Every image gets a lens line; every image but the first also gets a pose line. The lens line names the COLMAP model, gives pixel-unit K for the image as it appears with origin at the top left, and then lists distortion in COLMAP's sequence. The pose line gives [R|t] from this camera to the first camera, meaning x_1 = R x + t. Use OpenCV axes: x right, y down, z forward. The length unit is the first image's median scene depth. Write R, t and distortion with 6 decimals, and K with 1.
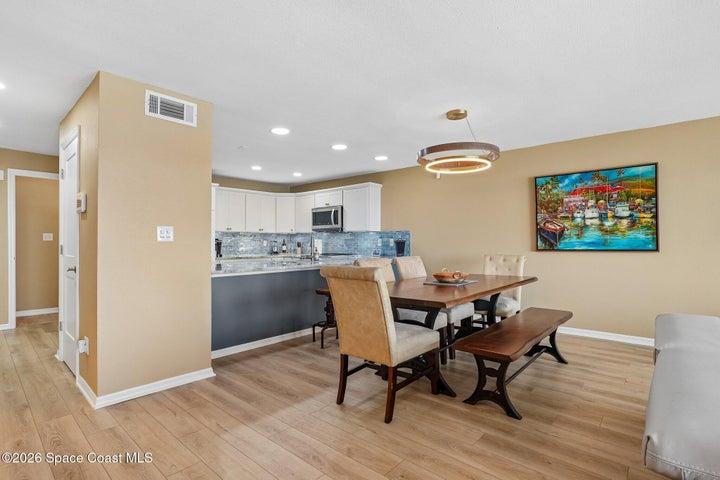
lens RADIAL K [[364.8, 0, 355.7], [0, 364.8, 238.9], [0, 0, 1]] dist [-0.071773, 0.045194]
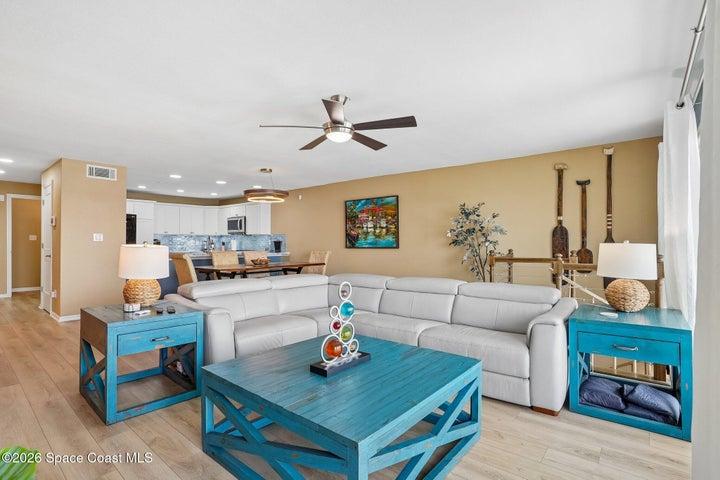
lens RADIAL K [[364.8, 0, 355.7], [0, 364.8, 238.9], [0, 0, 1]] dist [-0.071773, 0.045194]
pose [[0.999599, 0.002634, 0.028183, 0.424841], [-0.002646, 0.999996, 0.000388, -0.006150], [-0.028182, -0.000463, 0.999603, -0.505219]]
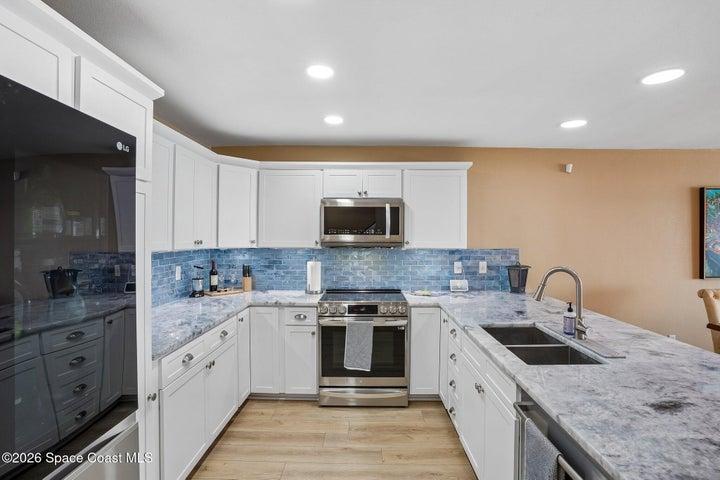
lens RADIAL K [[364.8, 0, 355.7], [0, 364.8, 238.9], [0, 0, 1]] dist [-0.071773, 0.045194]
pose [[0.748348, 0.005260, 0.663285, -0.520067], [-0.011974, 0.999913, 0.005580, -0.043953], [-0.663198, -0.012118, 0.748346, 0.791189]]
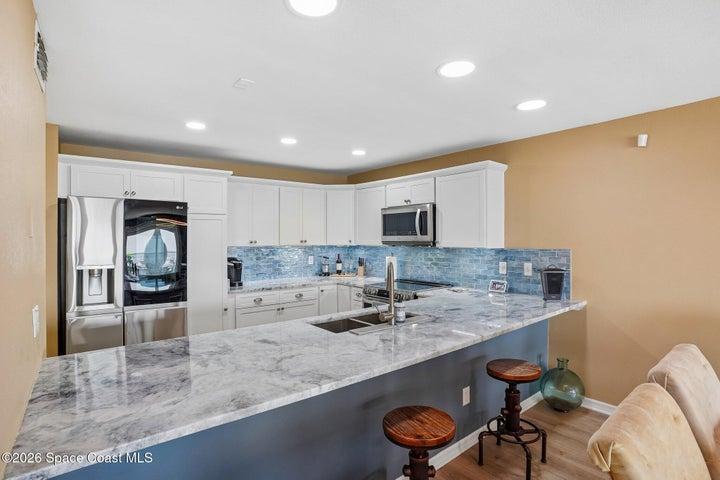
lens RADIAL K [[364.8, 0, 355.7], [0, 364.8, 238.9], [0, 0, 1]] dist [-0.071773, 0.045194]
pose [[0.986815, 0.000549, -0.161853, -0.080756], [0.001131, 0.999946, 0.010289, -0.048148], [0.161850, -0.010337, 0.986761, 0.483433]]
